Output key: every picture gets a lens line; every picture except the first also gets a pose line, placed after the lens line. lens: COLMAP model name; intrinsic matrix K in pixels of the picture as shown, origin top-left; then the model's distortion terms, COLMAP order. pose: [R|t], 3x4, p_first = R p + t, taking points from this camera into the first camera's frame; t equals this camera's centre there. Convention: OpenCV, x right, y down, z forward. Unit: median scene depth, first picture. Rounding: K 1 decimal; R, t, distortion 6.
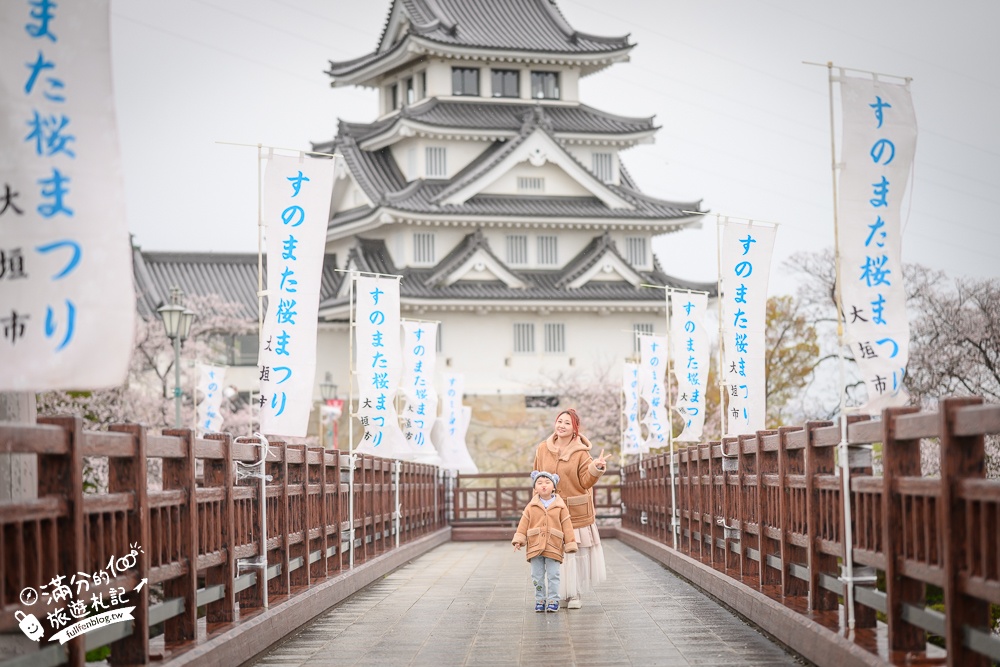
lens RADIAL K [[2271.5, 0, 500.0], [0, 2271.5, 333.5], [0, 0, 1]] dist [-0.020876, -0.056430]
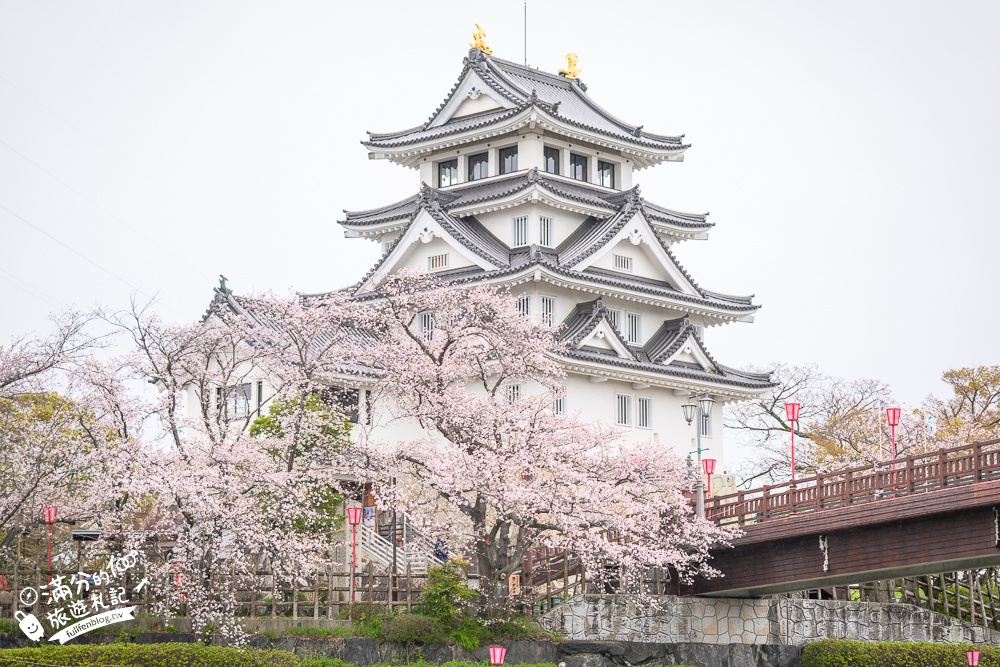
lens RADIAL K [[2271.5, 0, 500.0], [0, 2271.5, 333.5], [0, 0, 1]] dist [-0.020876, -0.056430]
pose [[0.920005, 0.085856, 0.382386, -0.428564], [-0.041448, 0.991552, -0.122908, 0.094802], [-0.389708, 0.097227, 0.915792, 0.081731]]
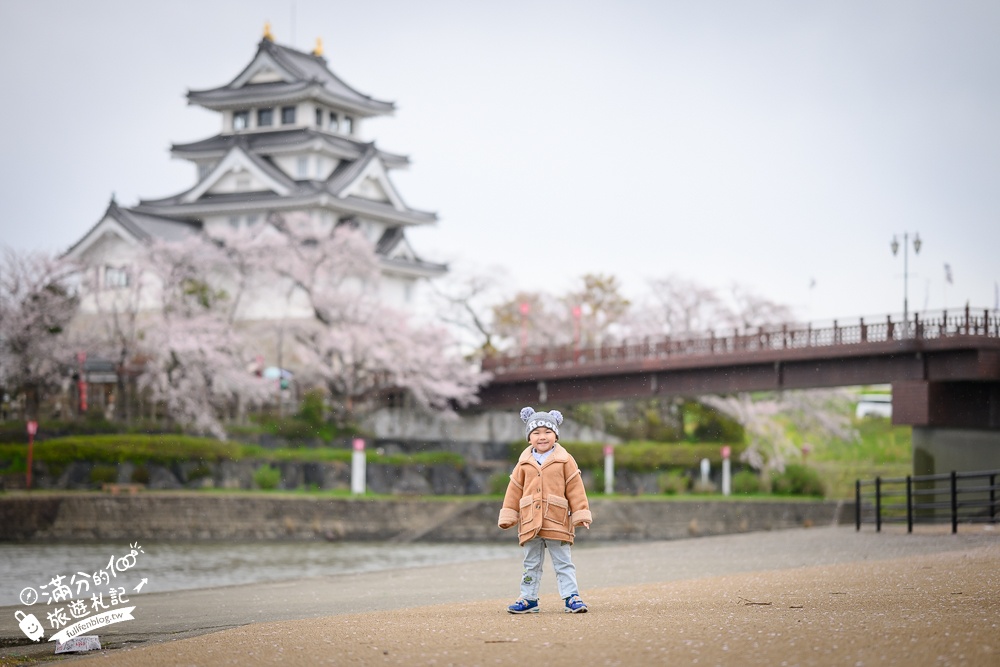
lens RADIAL K [[2271.5, 0, 500.0], [0, 2271.5, 333.5], [0, 0, 1]] dist [-0.020876, -0.056430]
pose [[0.783035, 0.072904, 0.617690, -0.876020], [-0.059363, 0.997333, -0.042458, 0.094783], [-0.619138, -0.003422, 0.785275, -0.293029]]
